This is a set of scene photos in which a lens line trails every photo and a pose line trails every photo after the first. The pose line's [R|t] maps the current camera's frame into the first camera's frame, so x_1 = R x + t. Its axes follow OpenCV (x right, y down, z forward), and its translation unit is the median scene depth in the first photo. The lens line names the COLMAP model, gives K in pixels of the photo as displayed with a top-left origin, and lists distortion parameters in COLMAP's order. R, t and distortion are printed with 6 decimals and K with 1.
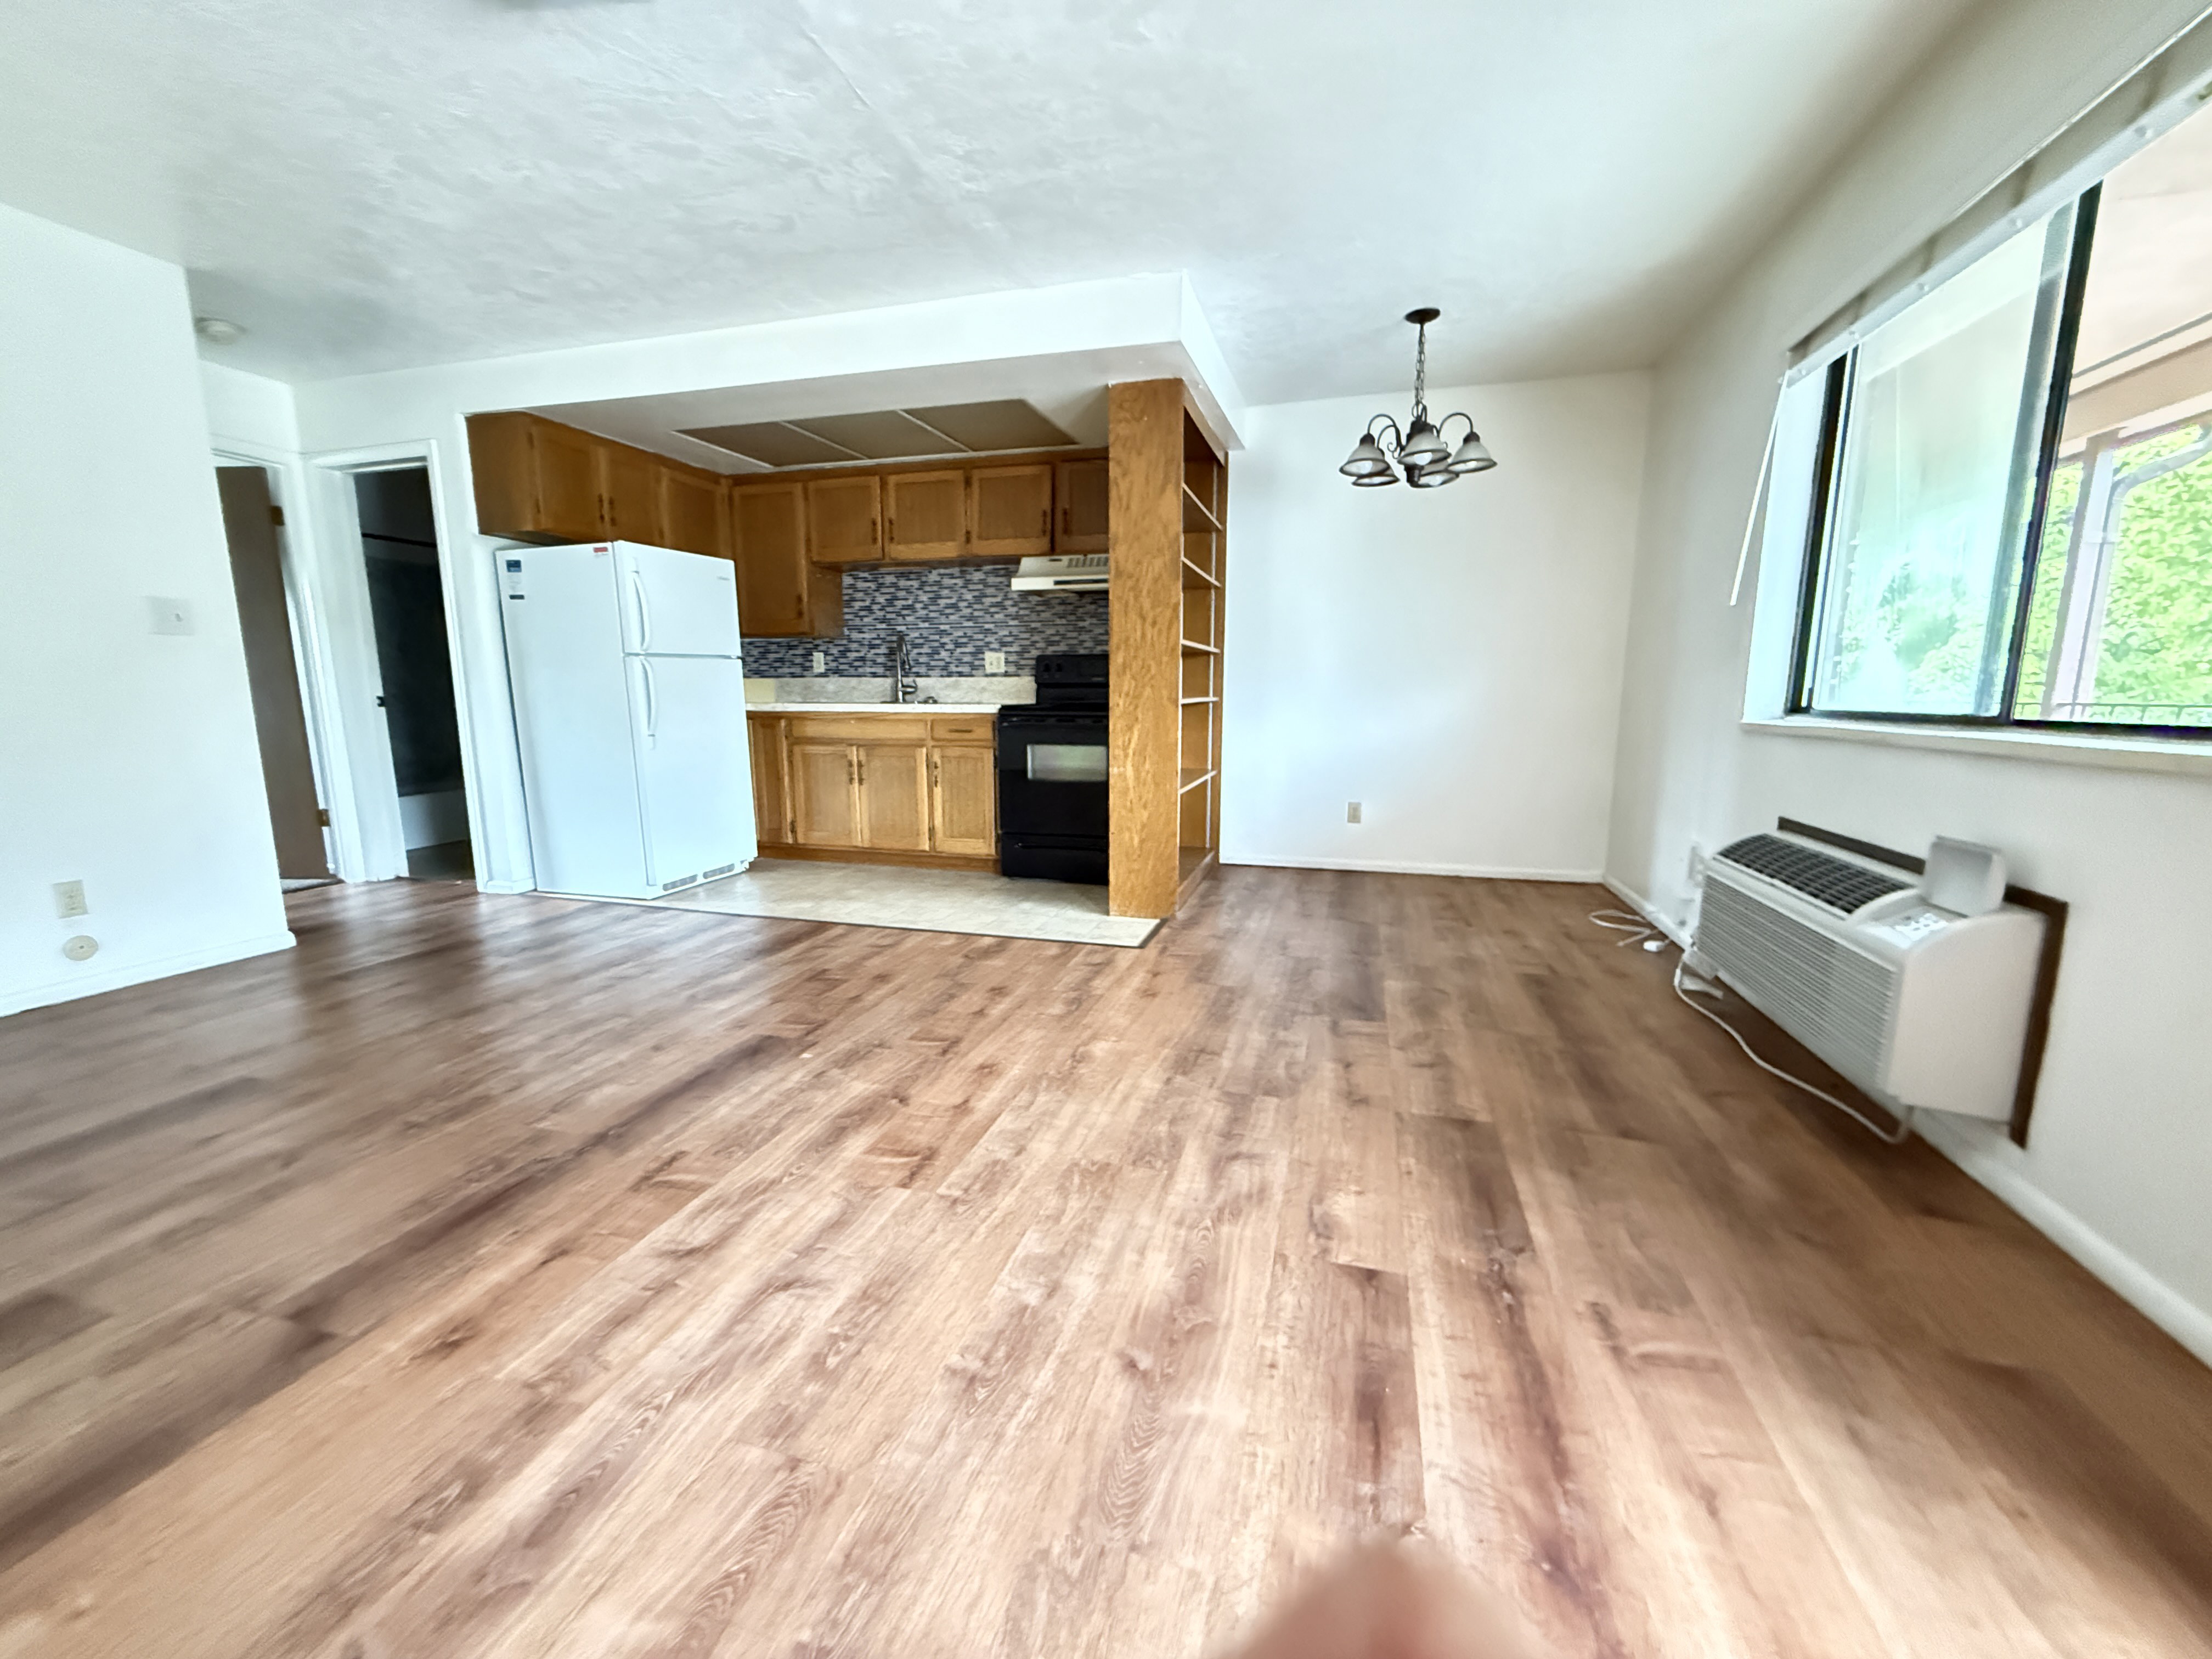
lens RADIAL K [[883.2, 0, 1105.2], [0, 883.2, 836.0], [0, 0, 1]] dist [-0.000324, 0.000123]
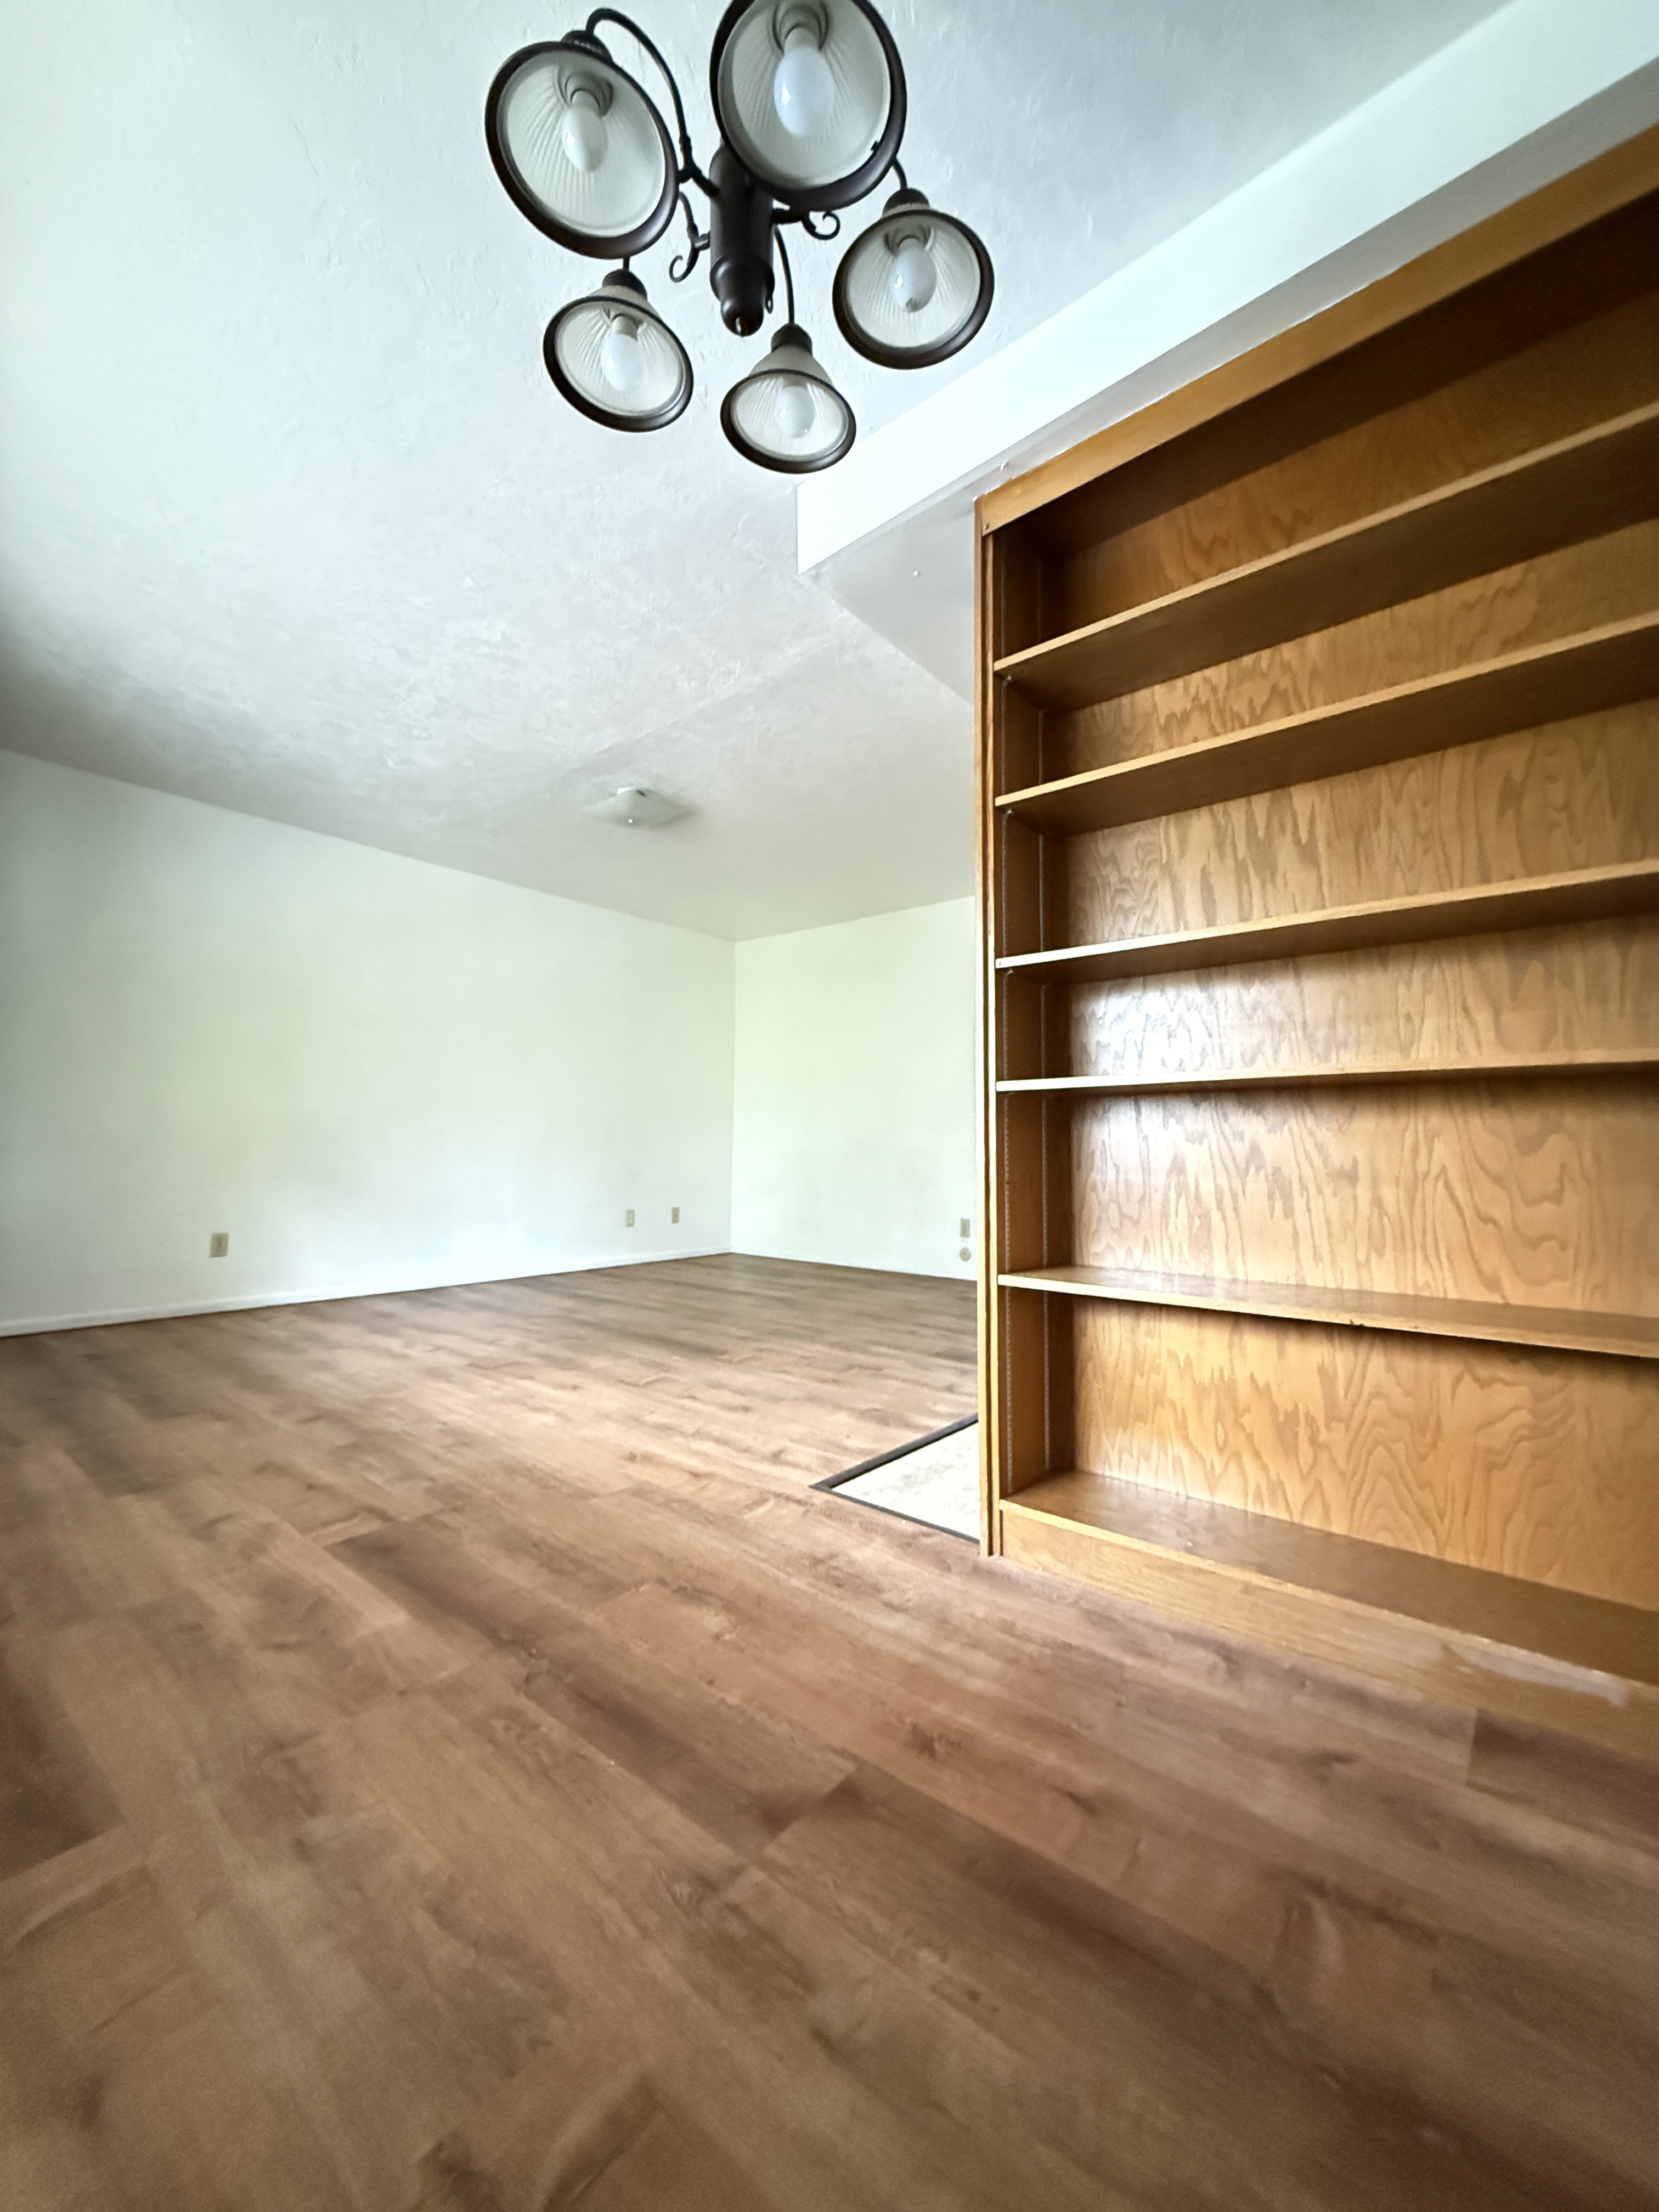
lens RADIAL K [[883.2, 0, 824.0], [0, 883.2, 1100.7], [0, 0, 1]] dist [-0.000324, 0.000123]
pose [[-0.412304, -0.054203, -0.909433, 0.772117], [-0.152985, 0.988173, 0.010461, -0.185169], [0.898110, 0.143442, -0.415720, 1.540110]]
